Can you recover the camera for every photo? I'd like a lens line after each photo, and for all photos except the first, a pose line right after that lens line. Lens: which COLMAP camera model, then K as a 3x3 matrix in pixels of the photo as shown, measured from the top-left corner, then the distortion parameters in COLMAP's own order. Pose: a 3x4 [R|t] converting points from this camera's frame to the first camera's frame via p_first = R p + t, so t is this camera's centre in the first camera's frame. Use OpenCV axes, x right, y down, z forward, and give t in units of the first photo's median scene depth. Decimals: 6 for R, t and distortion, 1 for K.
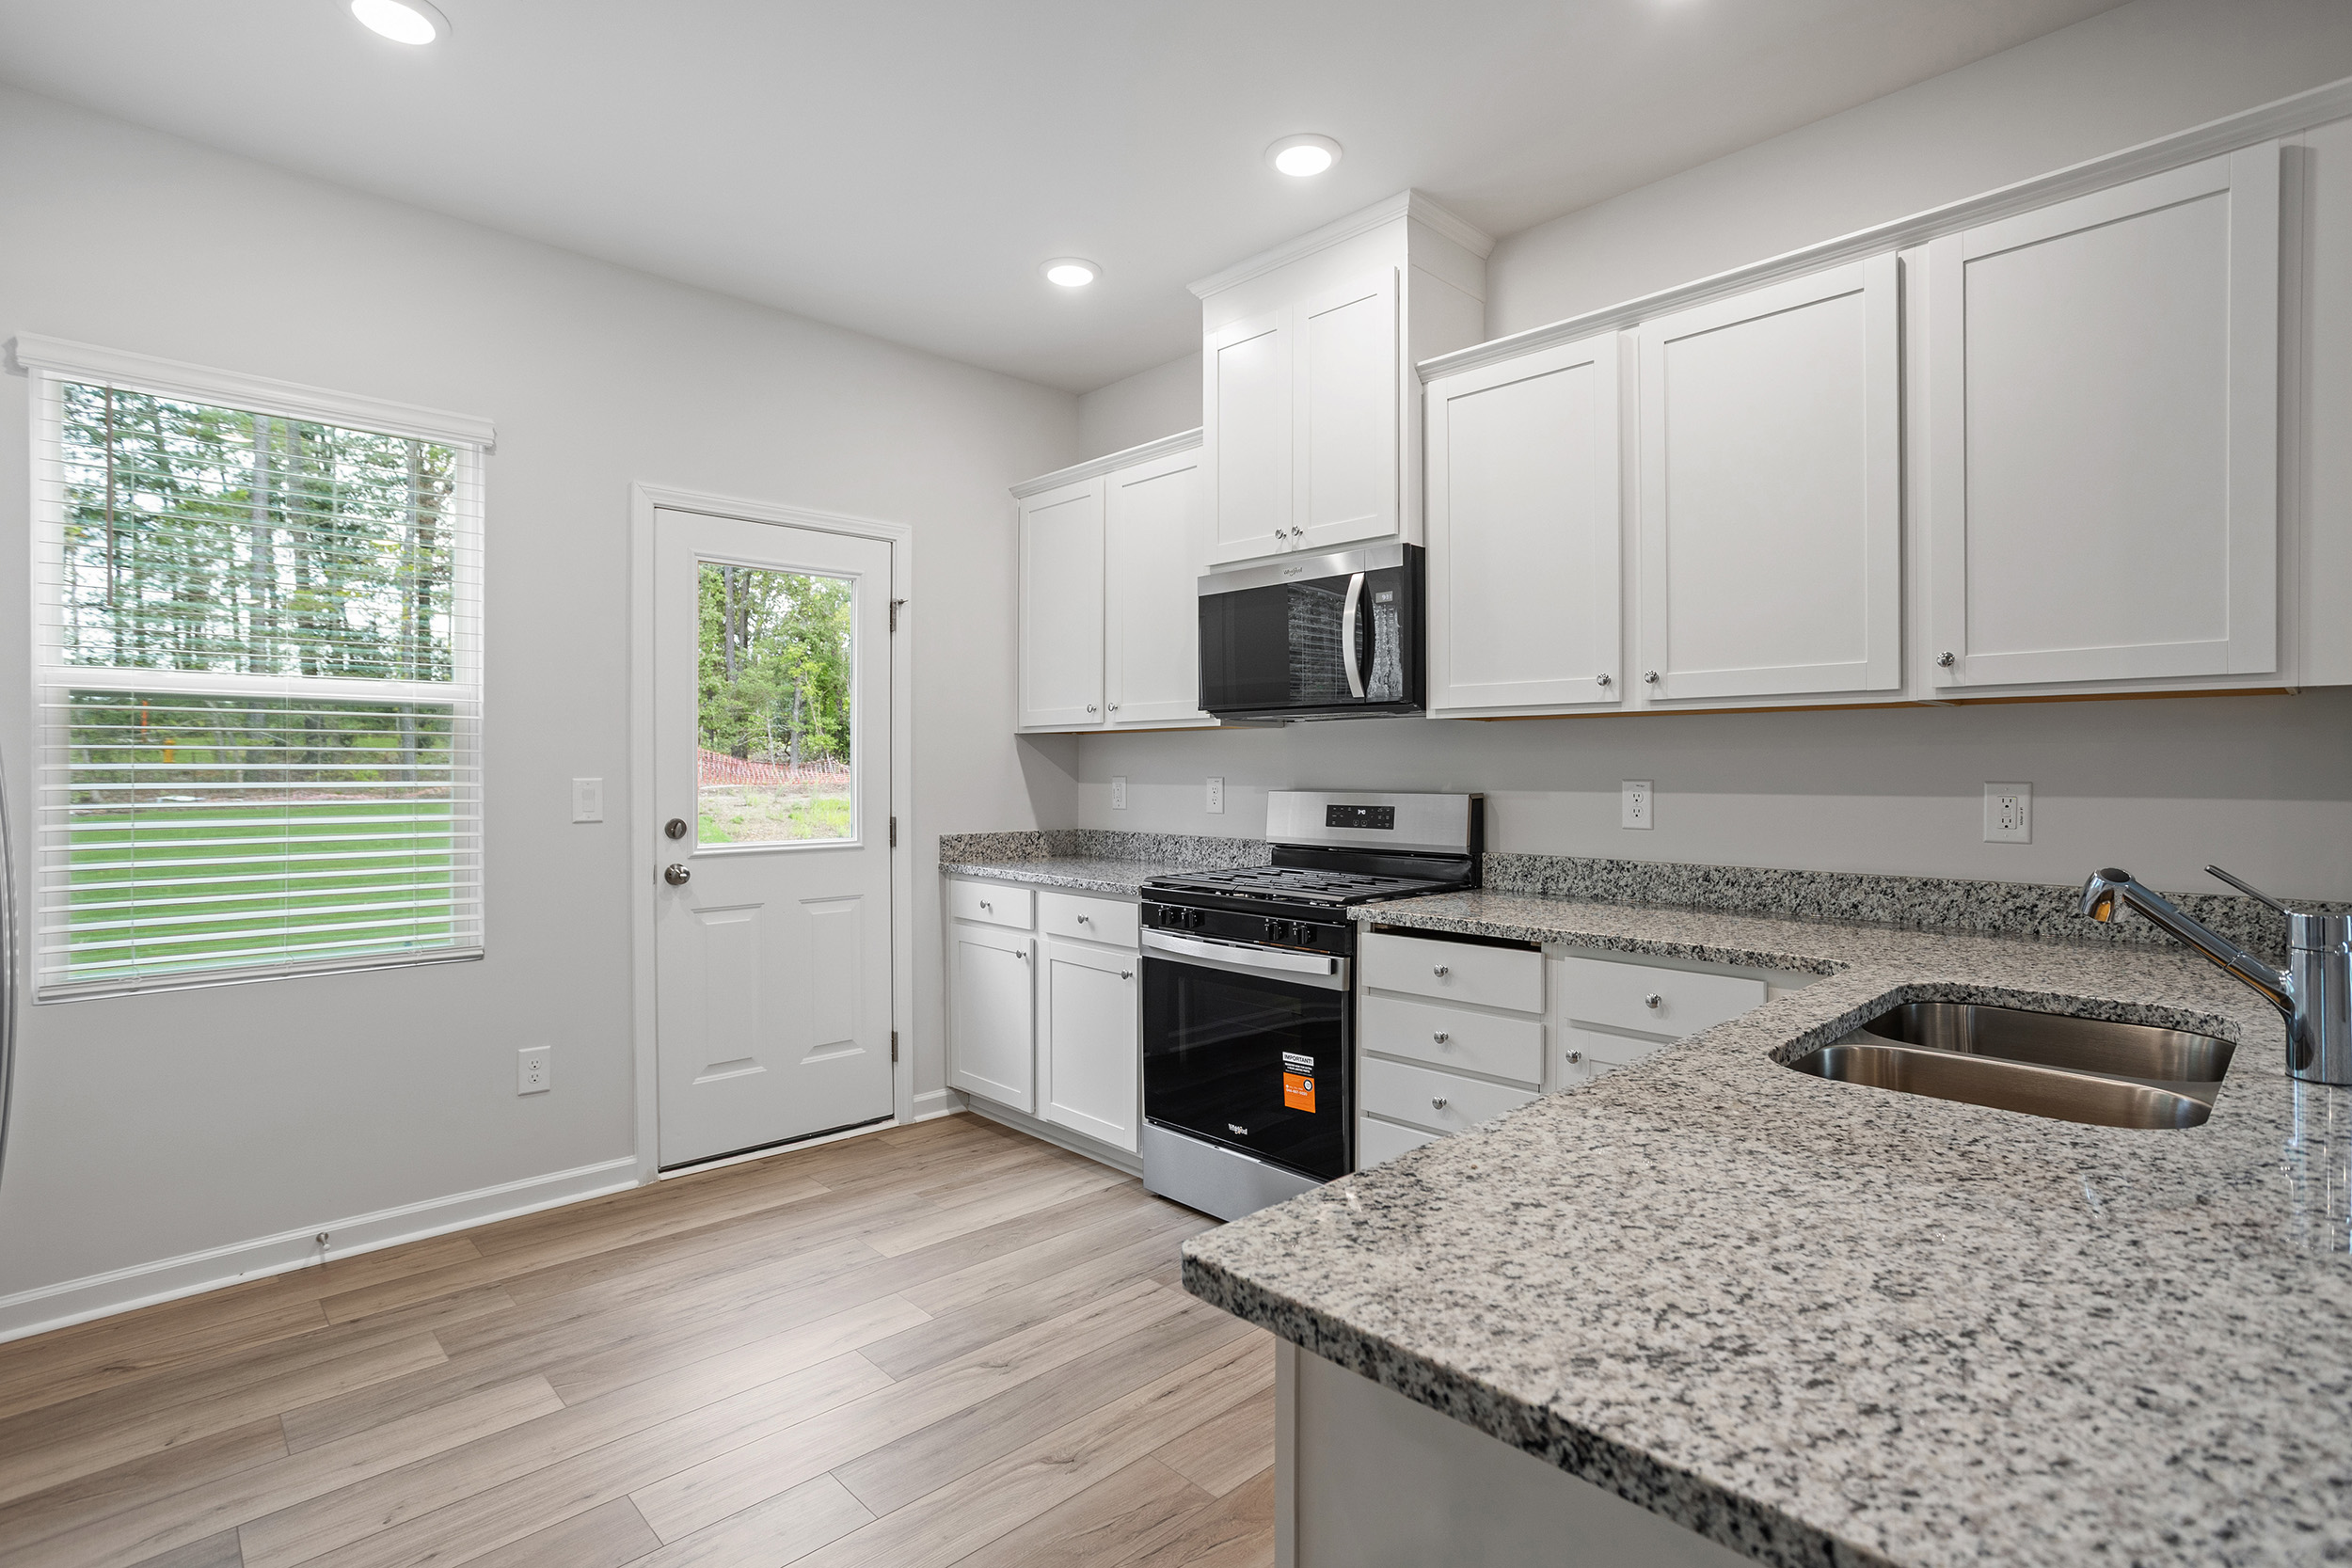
lens RADIAL K [[1131.2, 0, 1162.5], [0, 1131.2, 773.9], [0, 0, 1]] dist [-0.016638, 0.004711]
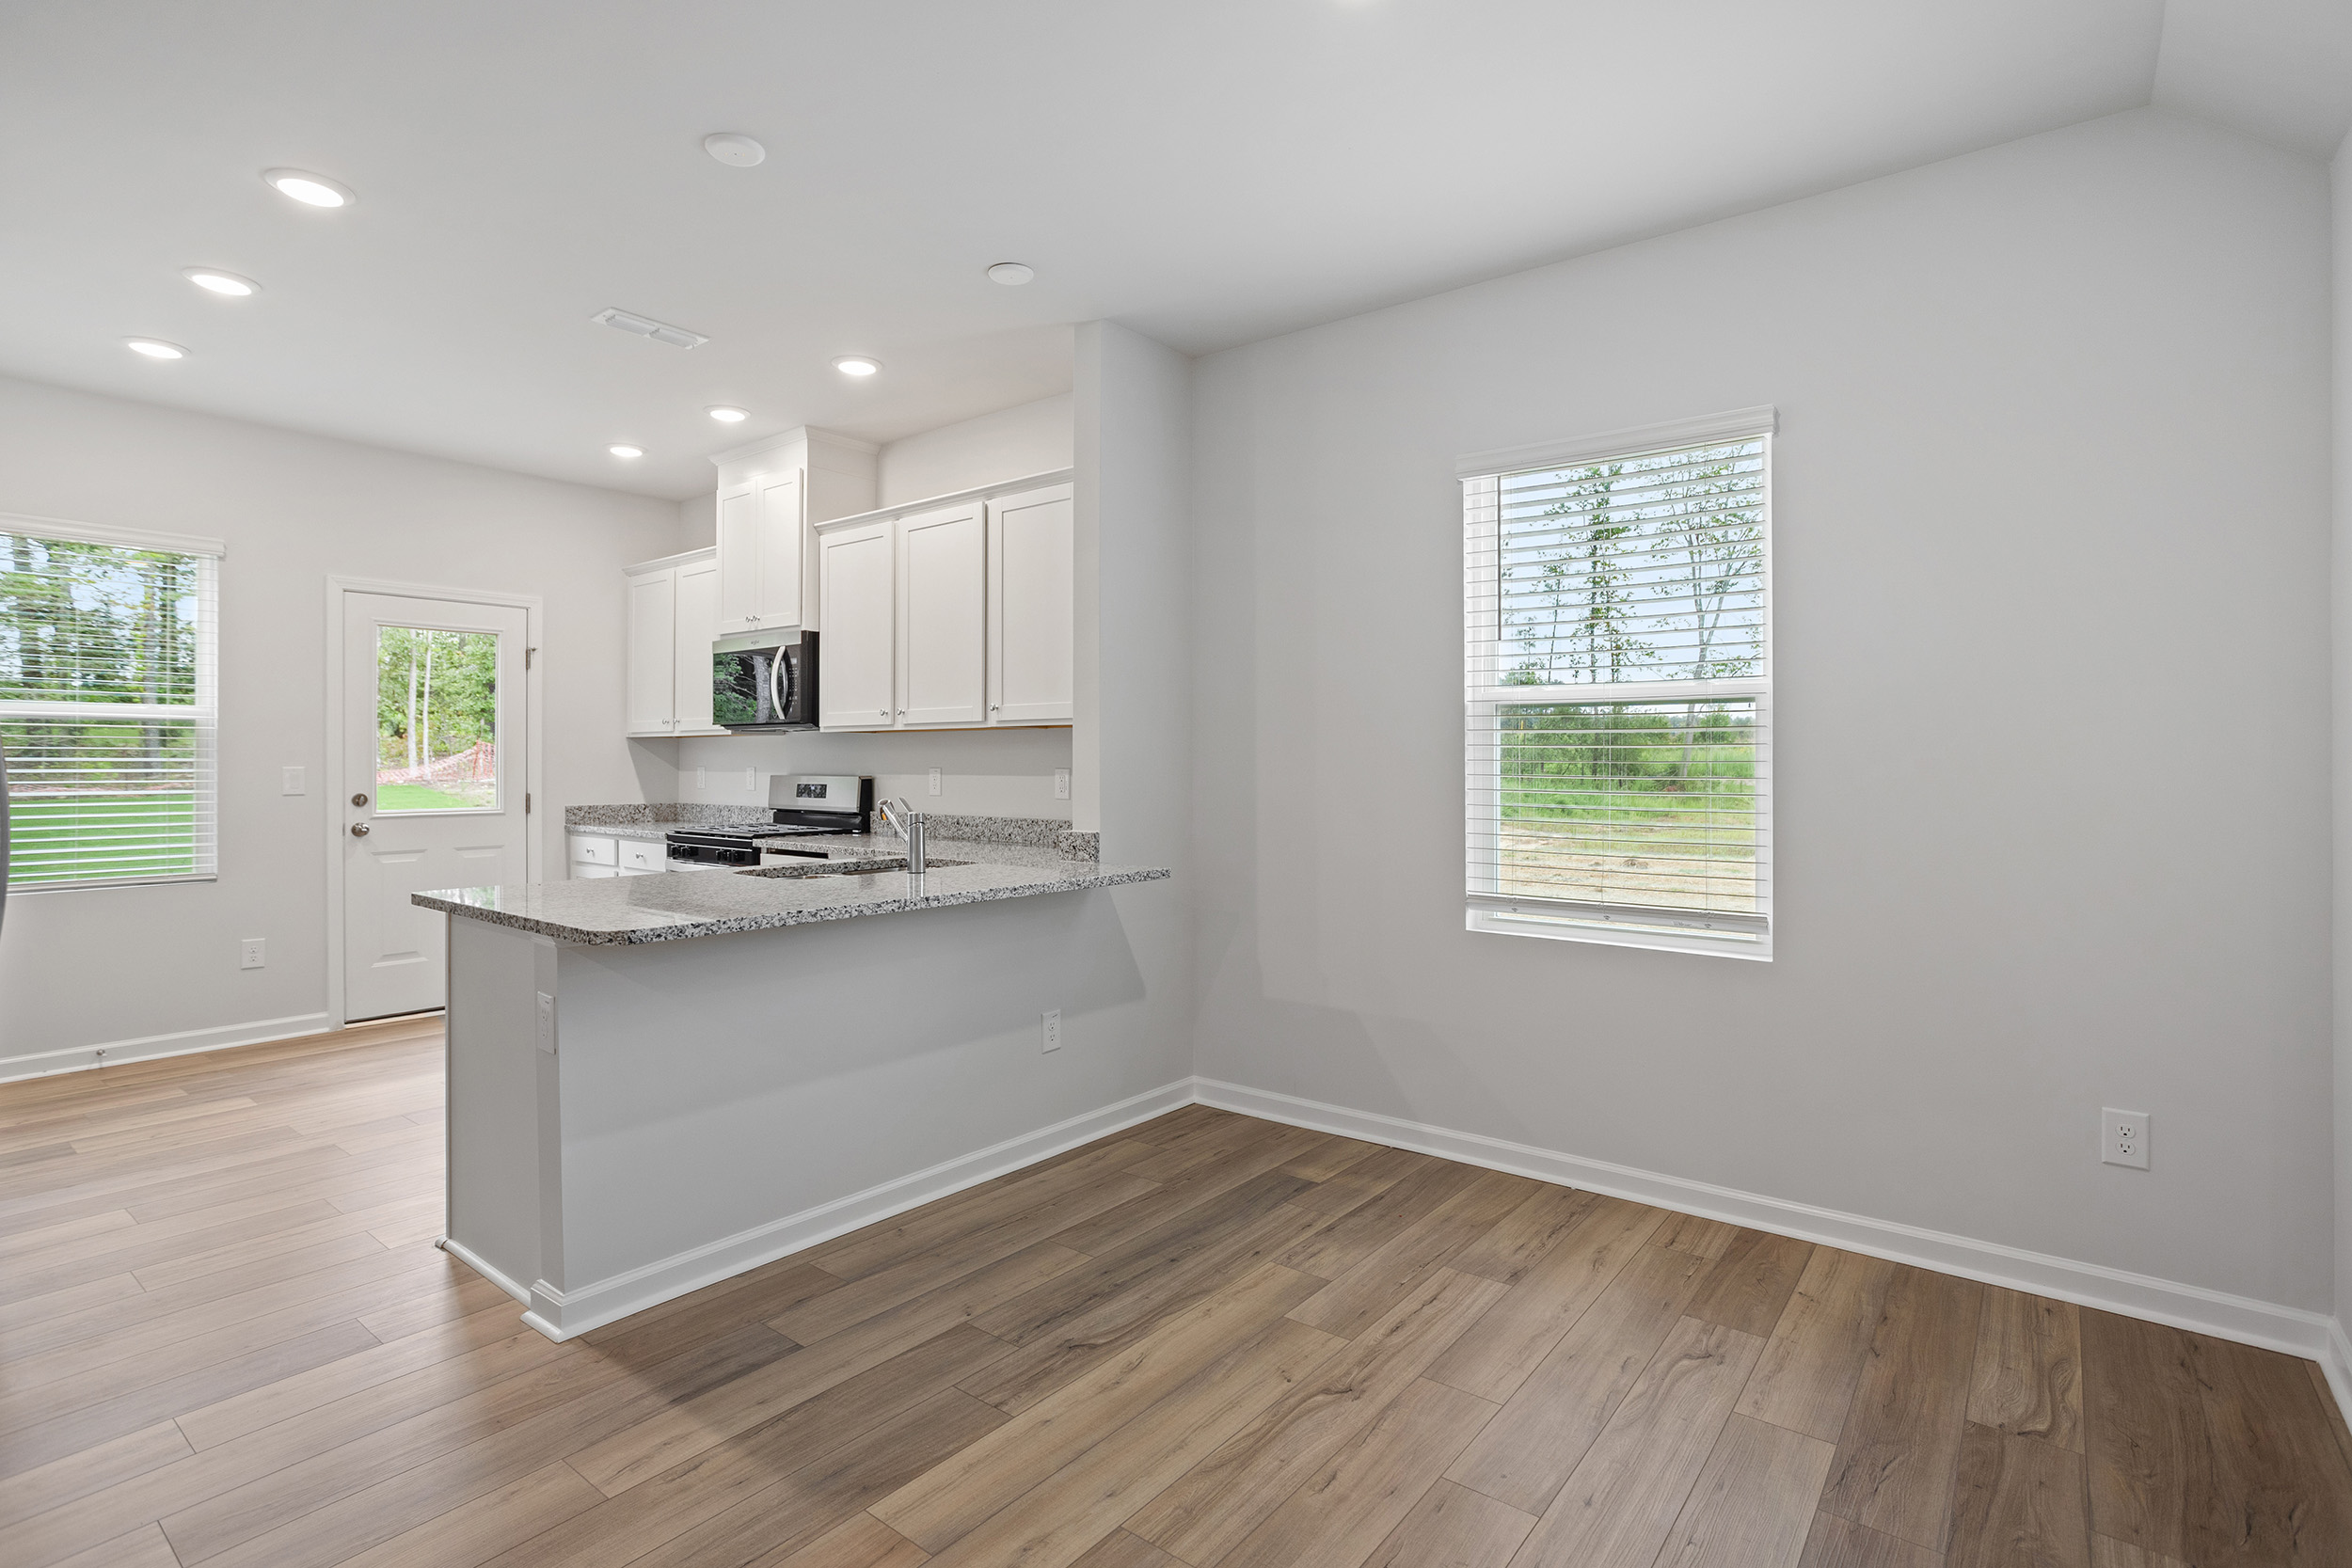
lens RADIAL K [[1131.2, 0, 1190.9], [0, 1131.2, 766.5], [0, 0, 1]] dist [-0.016638, 0.004711]
pose [[0.990672, 0.001797, 0.136253, 0.498641], [-0.001506, 0.999996, -0.002246, 0.005476], [-0.136257, 0.002020, 0.990672, -0.690151]]
